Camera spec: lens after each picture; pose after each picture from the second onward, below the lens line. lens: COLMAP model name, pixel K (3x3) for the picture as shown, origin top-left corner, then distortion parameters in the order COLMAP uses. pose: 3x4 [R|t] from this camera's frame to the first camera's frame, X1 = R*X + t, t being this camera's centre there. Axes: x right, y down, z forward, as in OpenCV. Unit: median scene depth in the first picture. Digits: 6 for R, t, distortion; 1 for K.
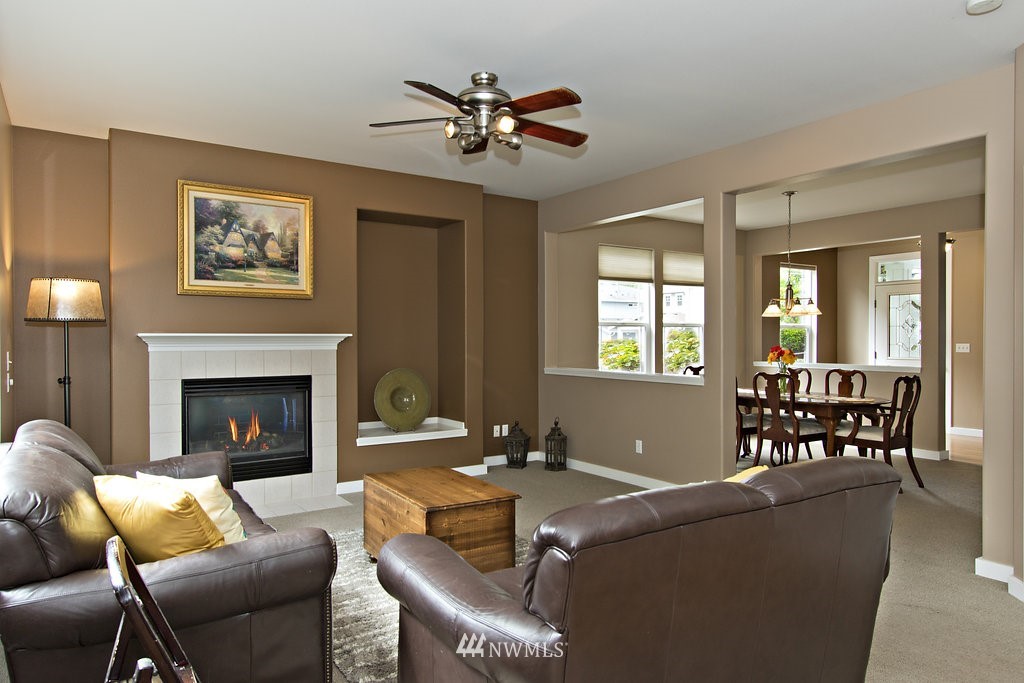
lens RADIAL K [[668.1, 0, 512.0], [0, 668.1, 341.5], [0, 0, 1]] dist [-0.033280, -0.000616]
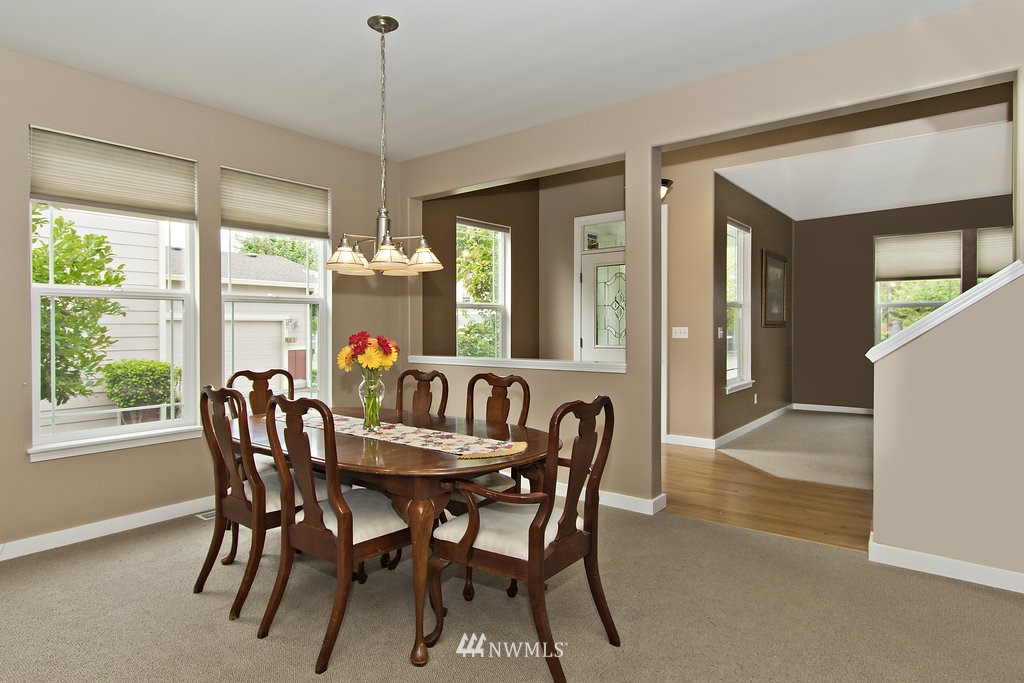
lens RADIAL K [[570.9, 0, 512.0], [0, 570.9, 341.5], [0, 0, 1]] dist [-0.000362, -0.000276]
pose [[0.946787, -0.014915, 0.321515, 0.303006], [0.008091, 0.999713, 0.022550, 0.003290], [-0.321759, -0.018749, 0.946636, 0.459409]]
